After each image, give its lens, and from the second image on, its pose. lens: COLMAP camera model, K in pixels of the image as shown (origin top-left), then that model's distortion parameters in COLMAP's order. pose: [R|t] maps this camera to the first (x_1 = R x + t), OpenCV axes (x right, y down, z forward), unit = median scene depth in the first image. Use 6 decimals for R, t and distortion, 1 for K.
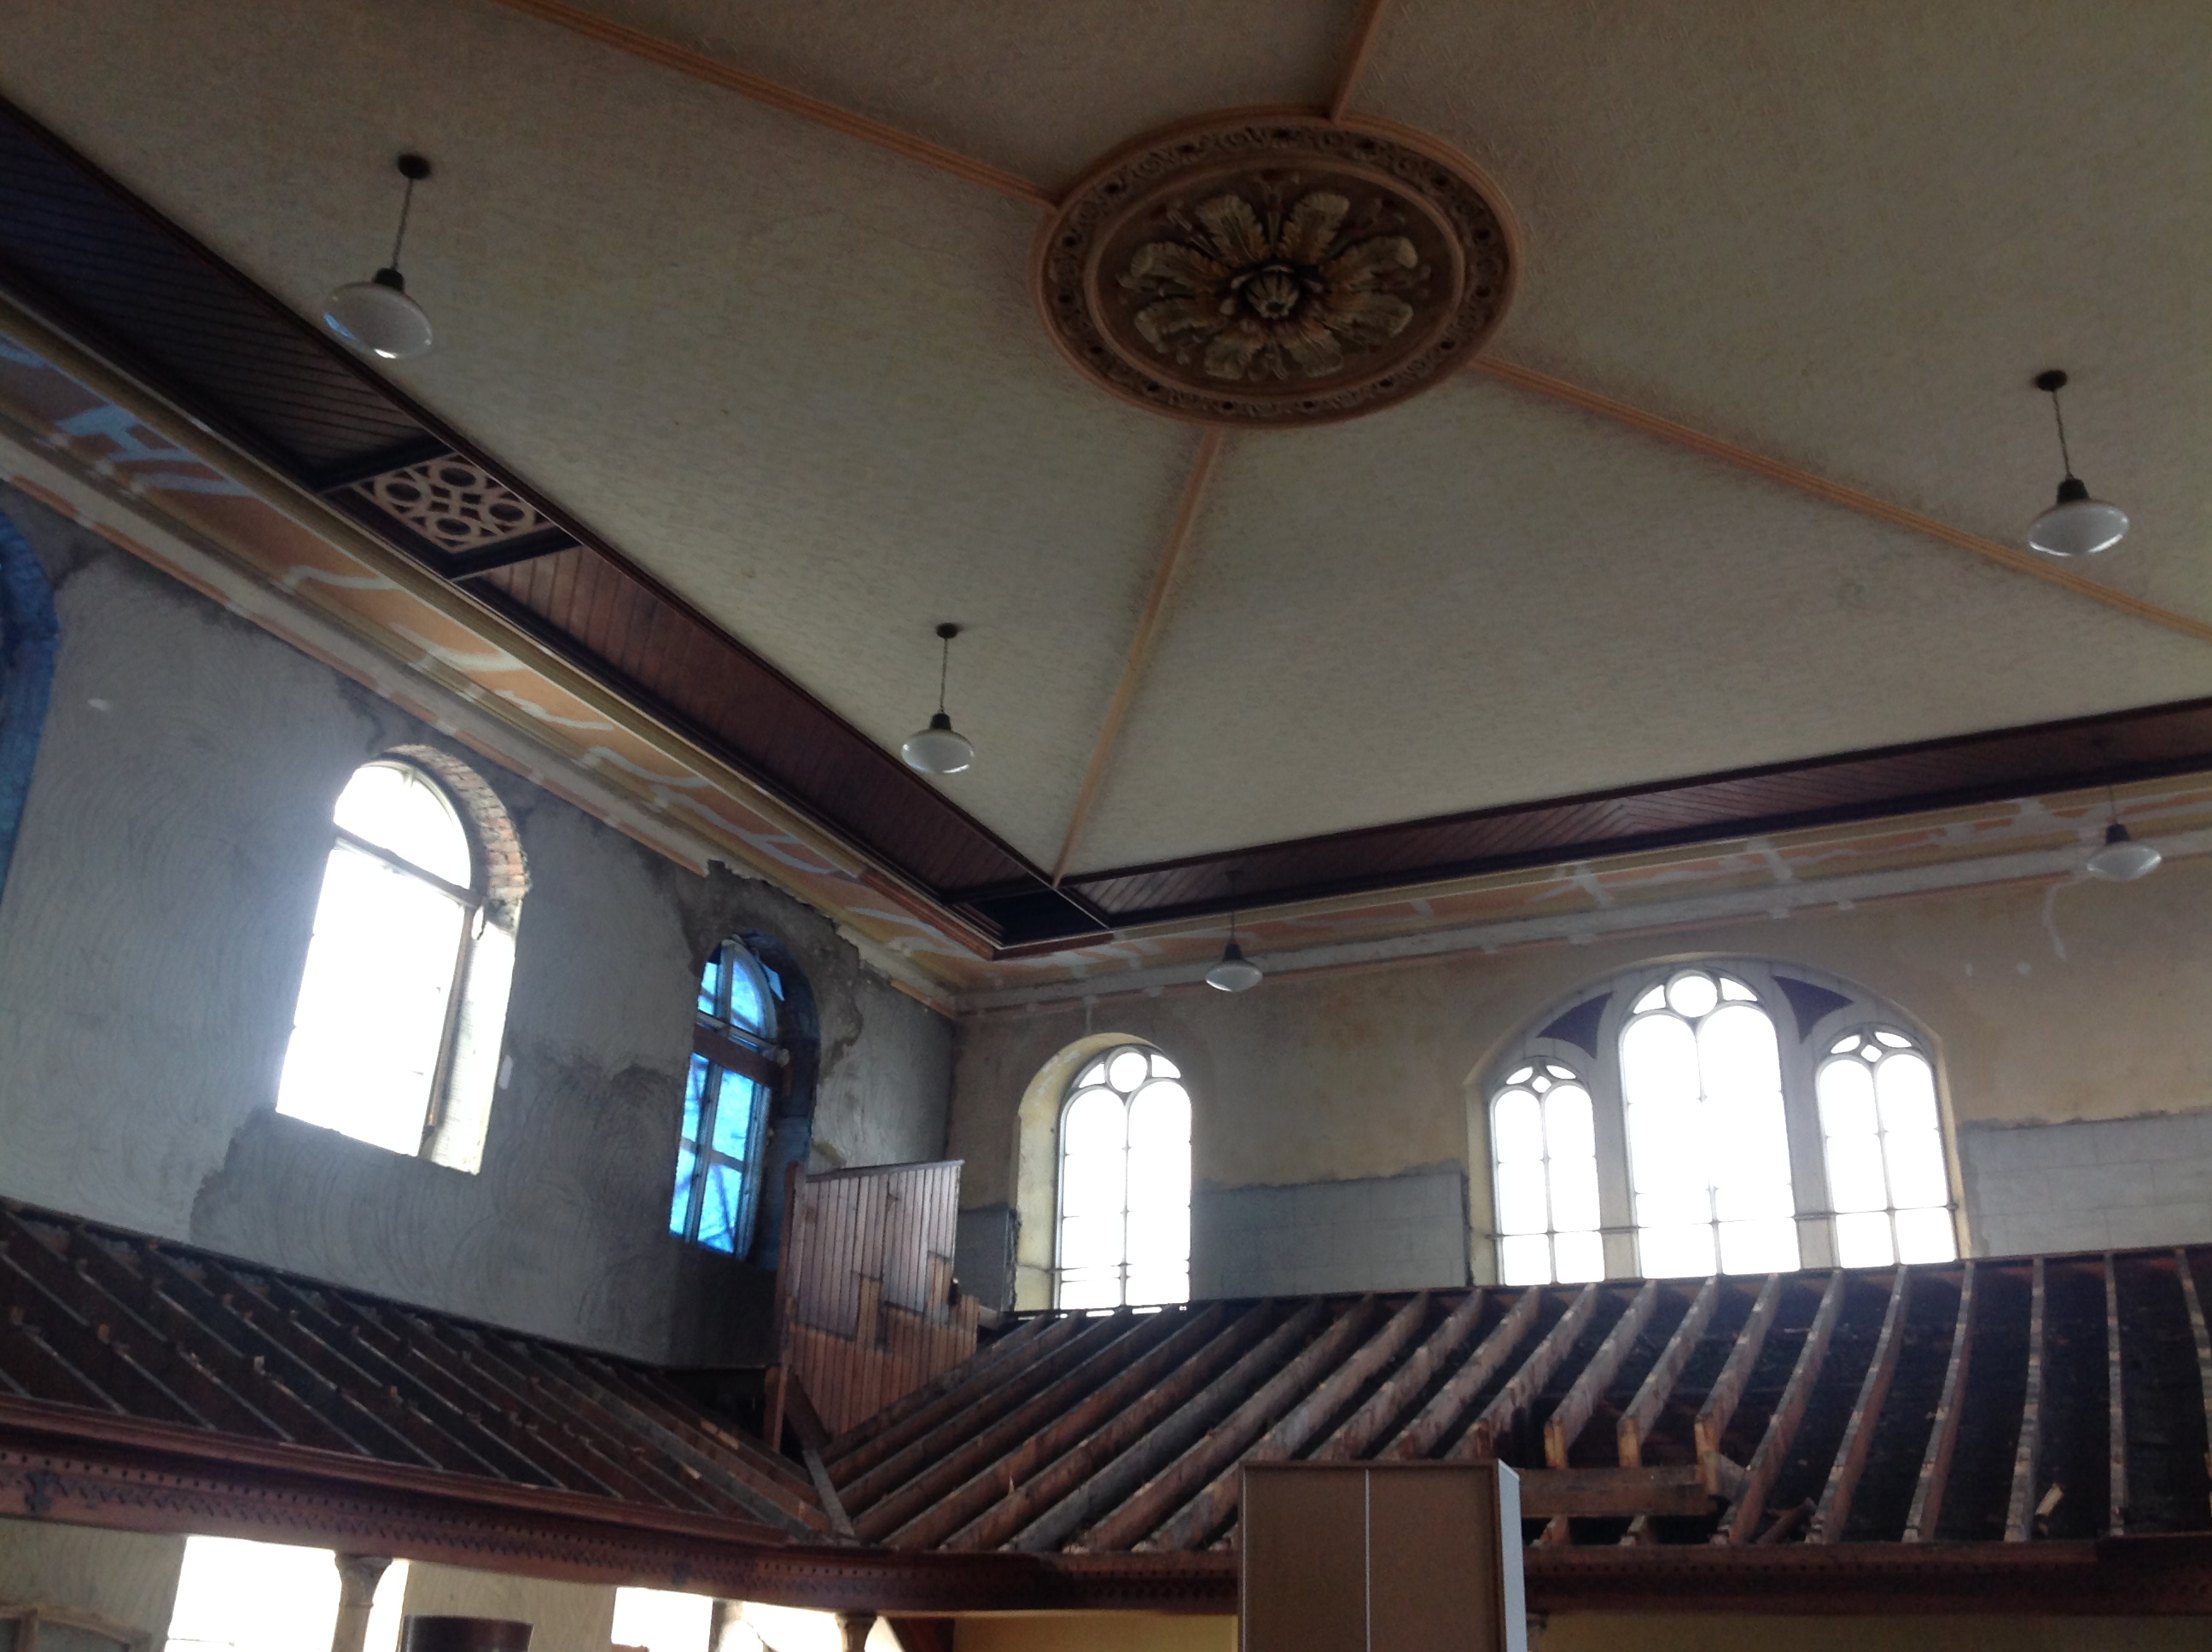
lens RADIAL K [[2090.4, 0, 1103.7], [0, 2090.4, 759.1], [0, 0, 1]] dist [-0.003844, -0.052196]
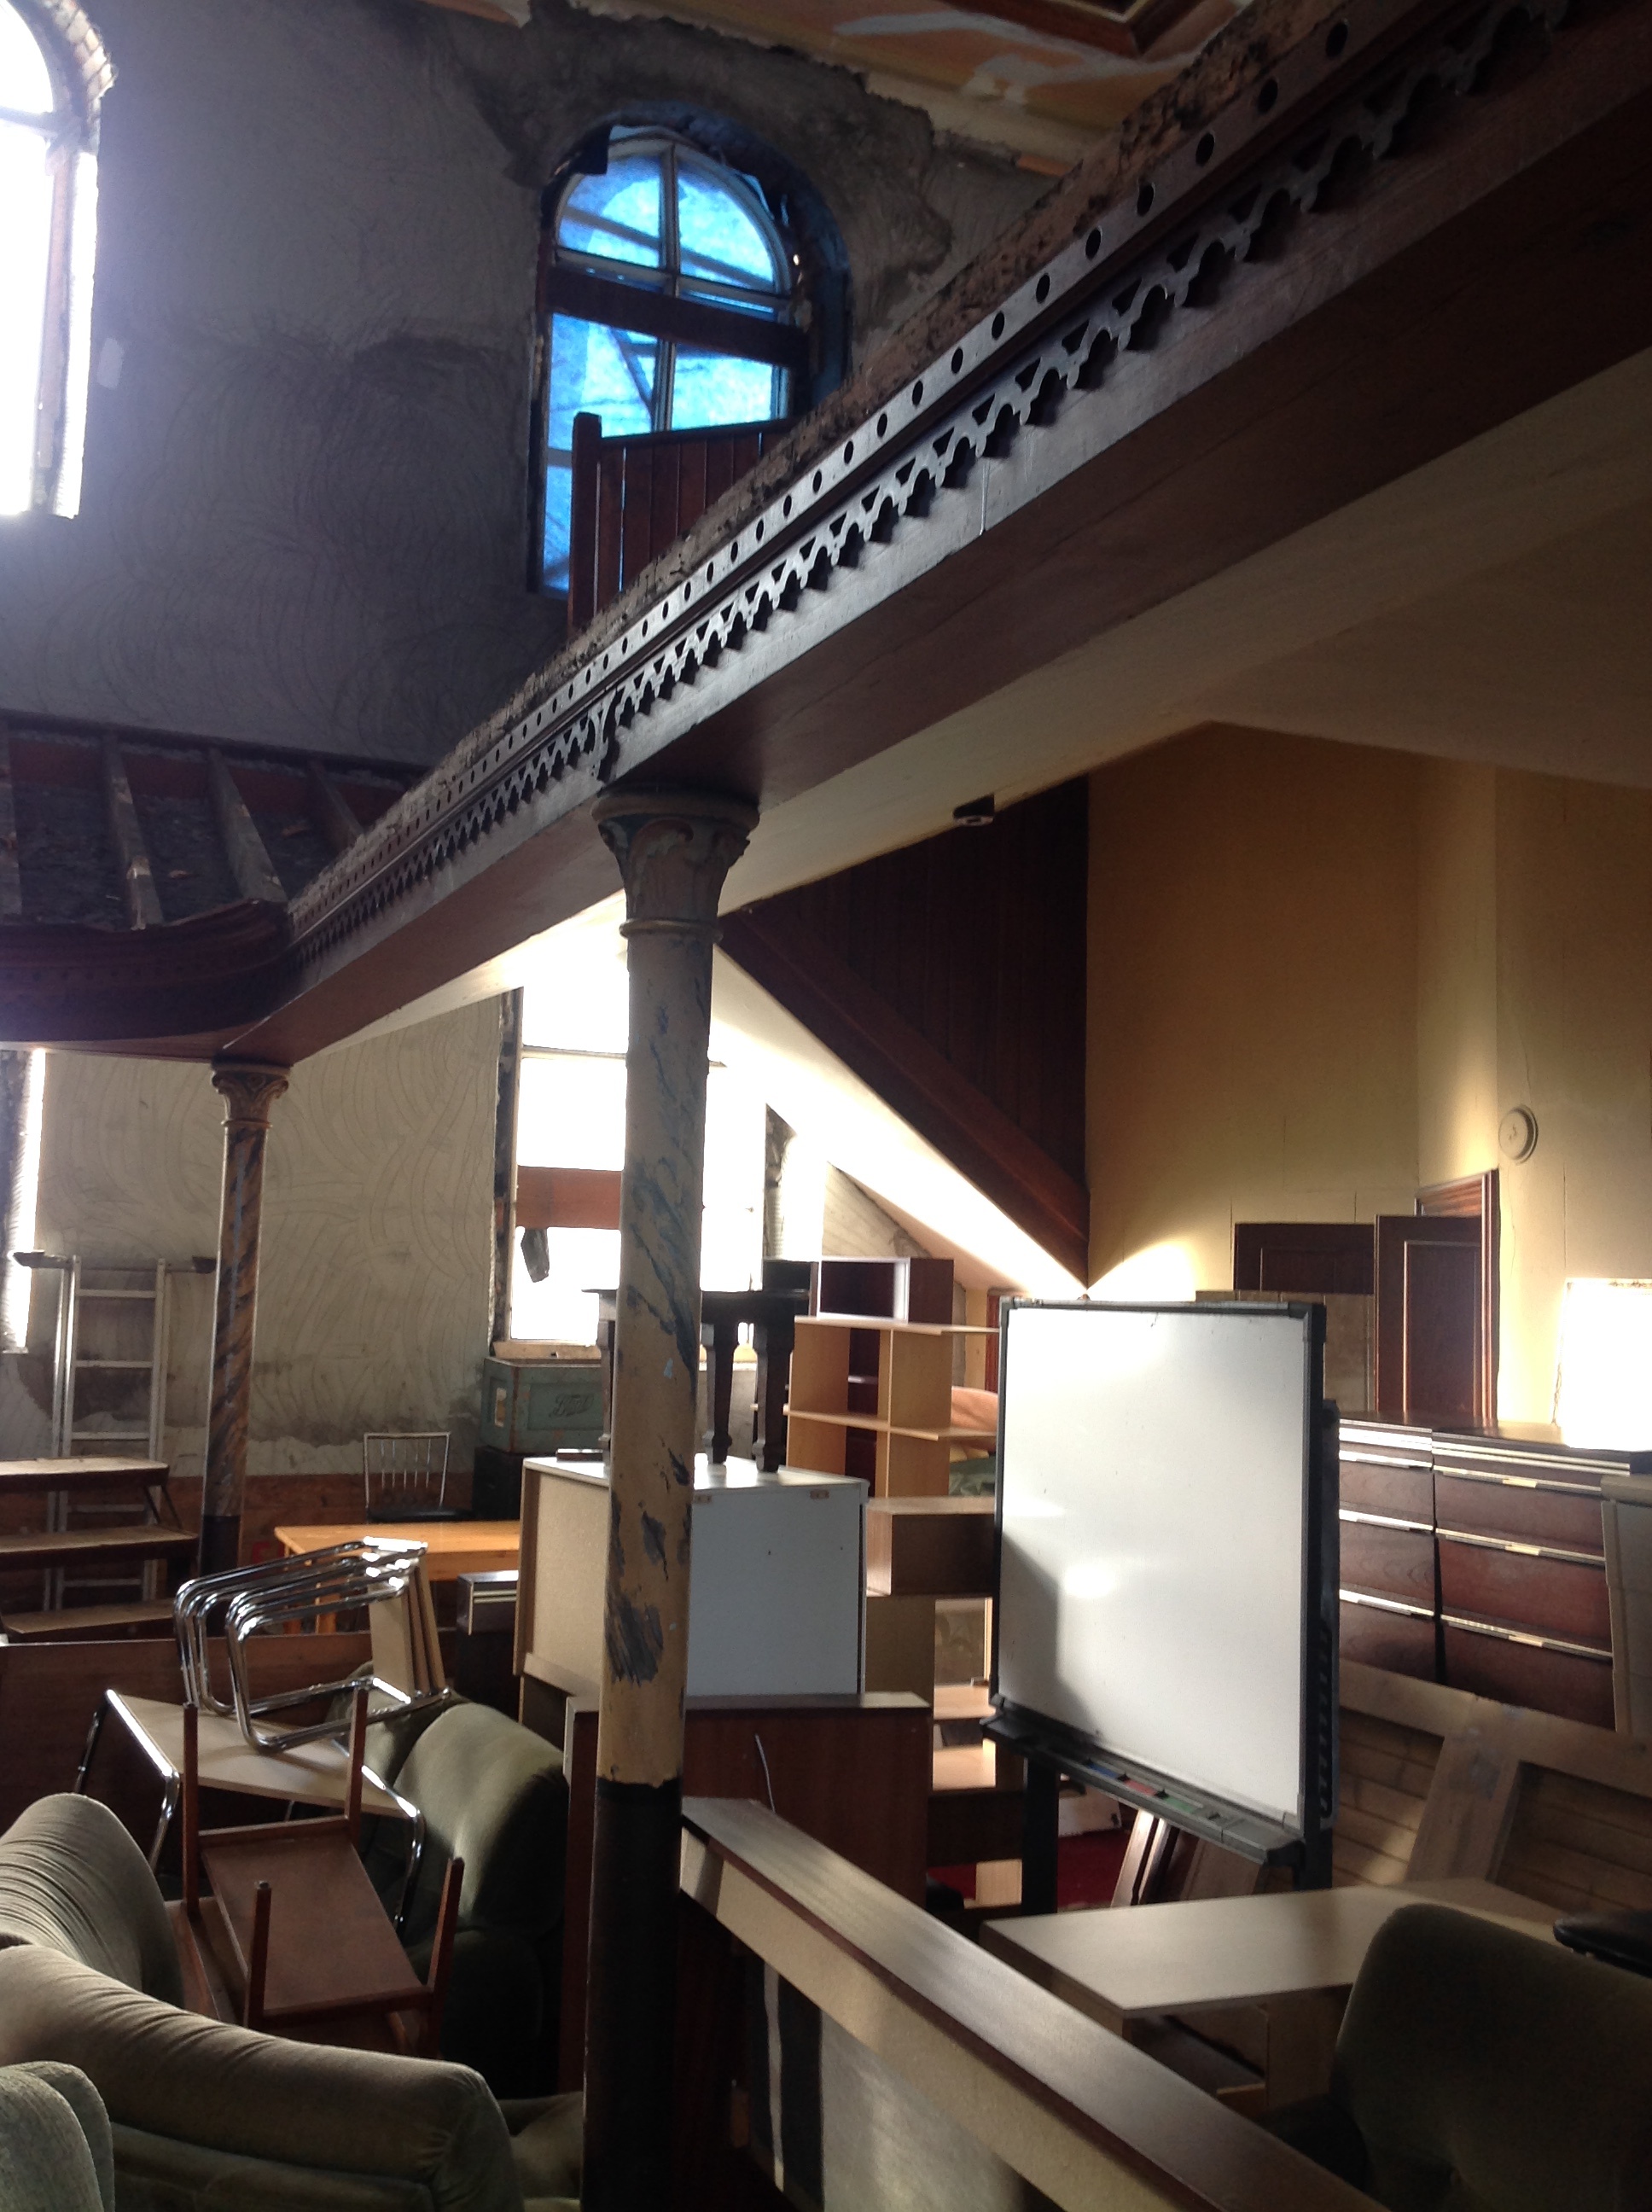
lens RADIAL K [[2102.7, 0, 820.4], [0, 2102.7, 1092.2], [0, 0, 1]] dist [0.157296, -0.341589]
pose [[0.760674, -0.061816, -0.646184, 0.254574], [0.255180, 0.943789, 0.210106, 0.231247], [0.596874, -0.324716, 0.733690, 0.454235]]
